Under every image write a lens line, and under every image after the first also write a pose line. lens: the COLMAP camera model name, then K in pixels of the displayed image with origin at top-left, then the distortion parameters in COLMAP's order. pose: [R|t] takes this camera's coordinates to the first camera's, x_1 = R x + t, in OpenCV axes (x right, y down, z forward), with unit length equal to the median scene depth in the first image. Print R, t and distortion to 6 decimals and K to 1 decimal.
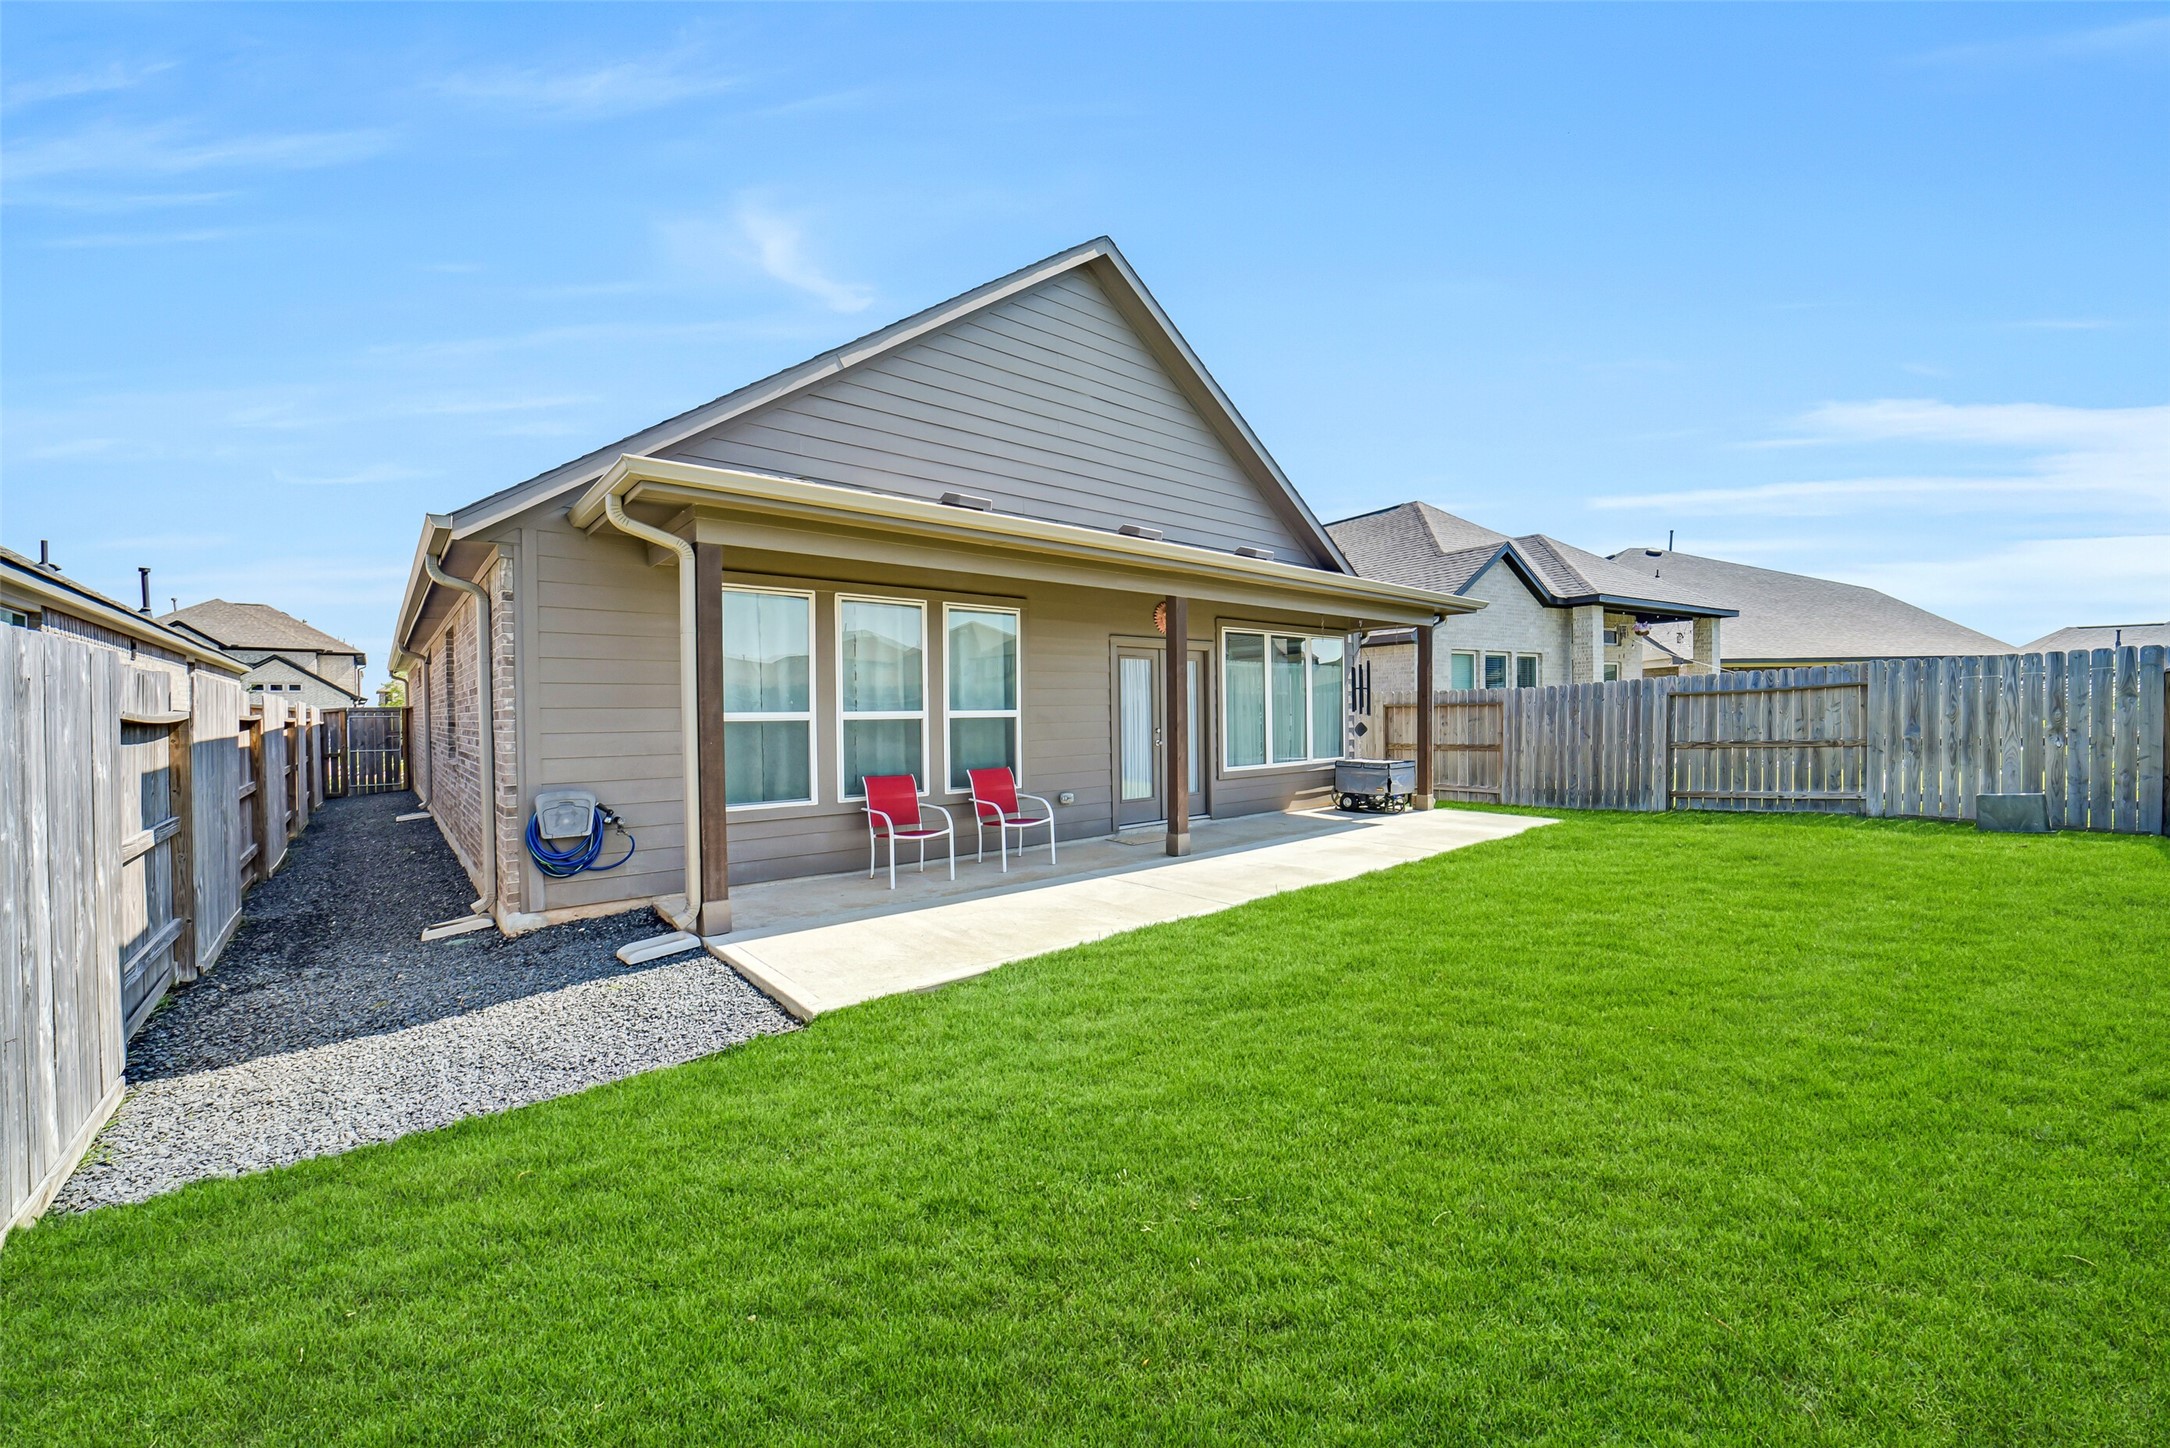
lens RADIAL K [[843.9, 0, 1088.2], [0, 843.9, 722.3], [0, 0, 1]] dist [-0.001448, -0.000100]
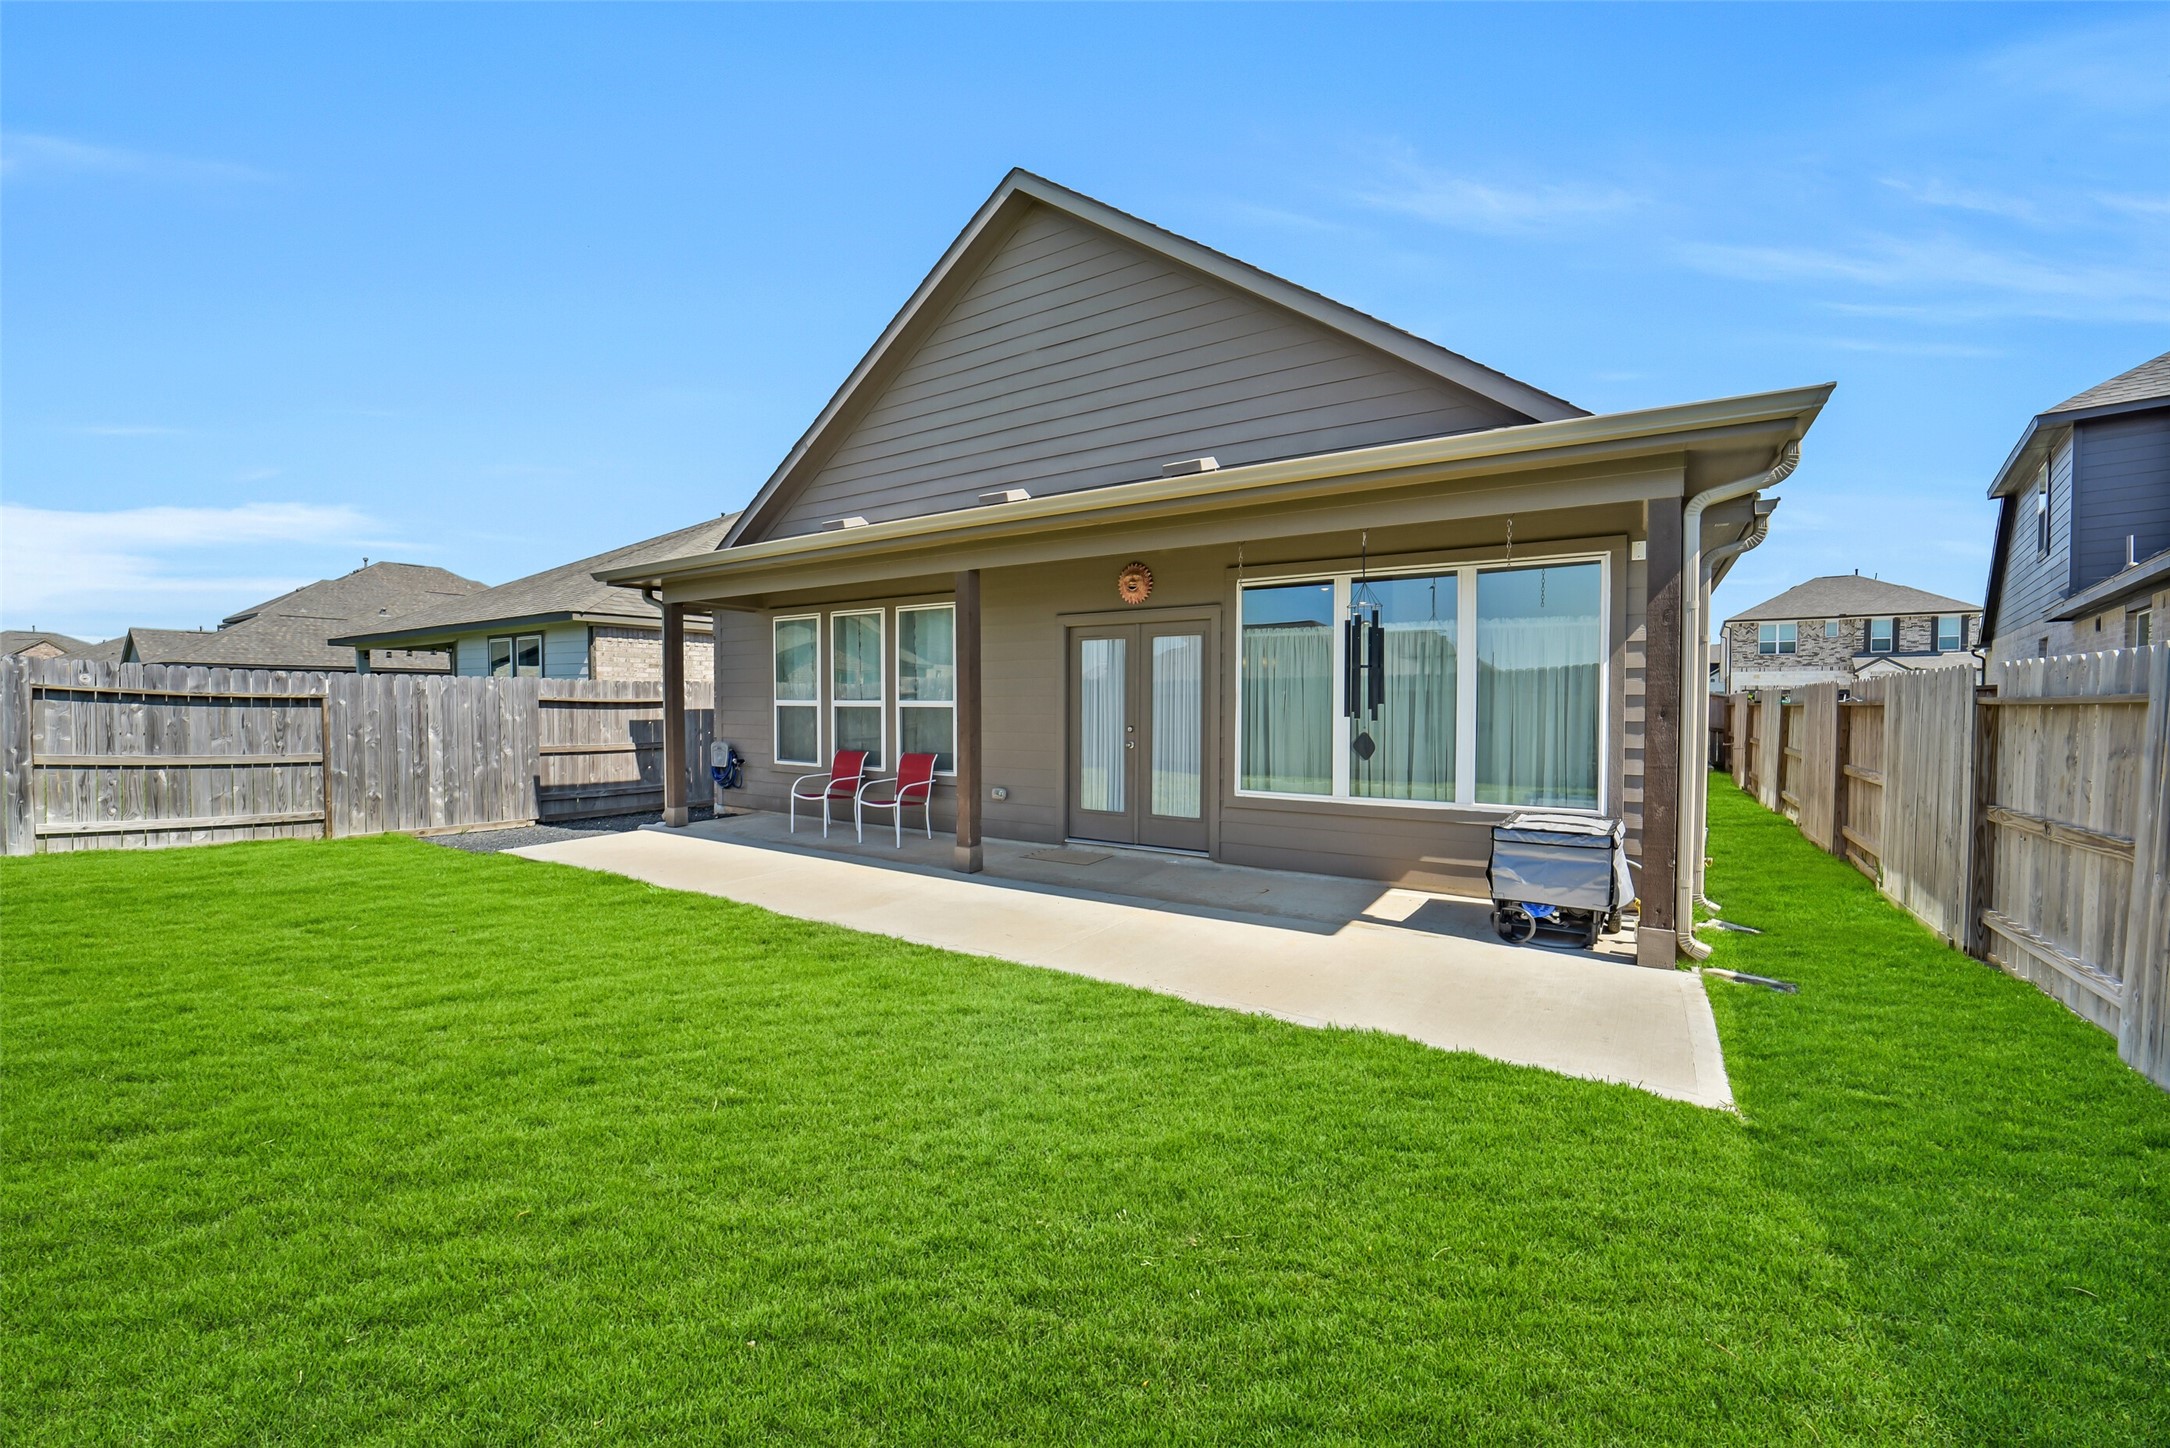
lens RADIAL K [[843.9, 0, 1085.2], [0, 843.9, 724.6], [0, 0, 1]] dist [-0.001448, -0.000100]
pose [[0.284835, 0.034364, -0.957960, 0.939002], [-0.020322, 0.999349, 0.029806, -0.018598], [0.958361, 0.010978, 0.285348, 0.845351]]
